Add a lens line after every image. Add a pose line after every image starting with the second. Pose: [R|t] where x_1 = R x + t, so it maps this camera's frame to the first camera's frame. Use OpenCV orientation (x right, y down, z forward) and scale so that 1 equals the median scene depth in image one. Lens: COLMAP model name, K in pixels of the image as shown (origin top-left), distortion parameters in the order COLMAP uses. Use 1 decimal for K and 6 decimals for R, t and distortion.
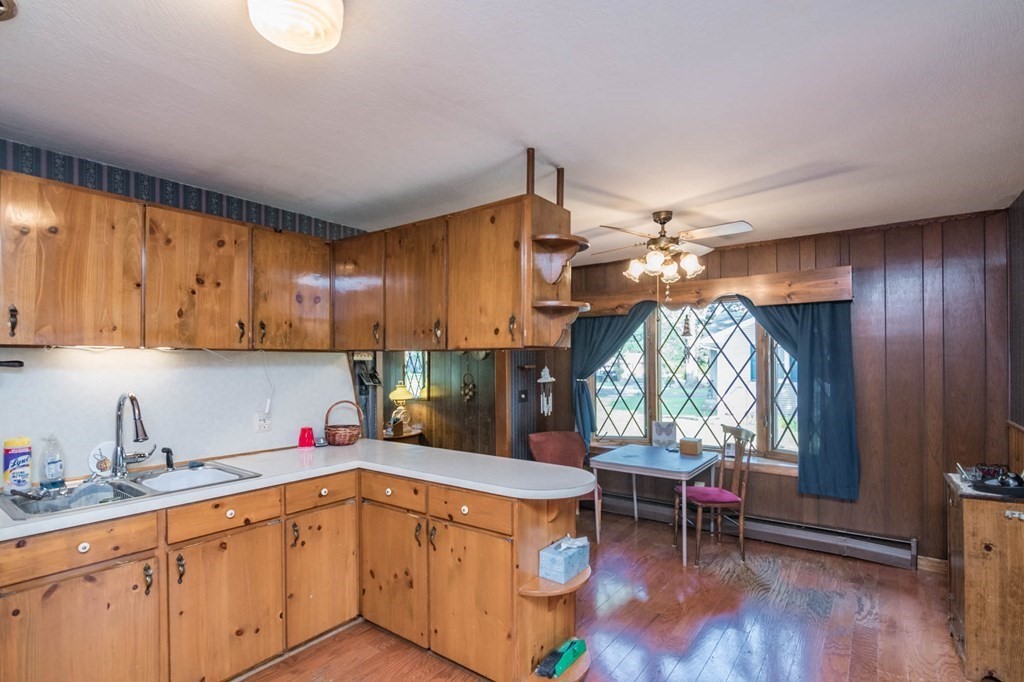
lens RADIAL K [[496.7, 0, 508.5], [0, 496.7, 346.7], [0, 0, 1]] dist [-0.013847, -0.004139]
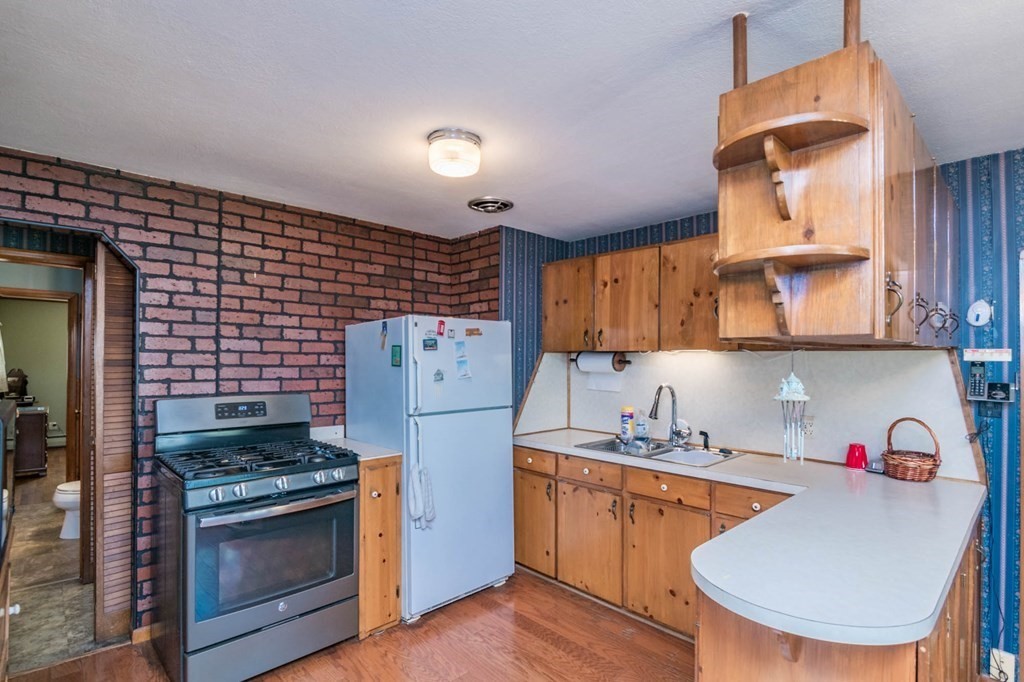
lens RADIAL K [[496.7, 0, 509.5], [0, 496.7, 346.1], [0, 0, 1]] dist [-0.013847, -0.004139]
pose [[-0.163024, -0.023151, -0.986350, 0.653408], [0.022439, 0.999379, -0.027166, 0.015524], [0.986367, -0.026561, -0.162403, 0.774752]]
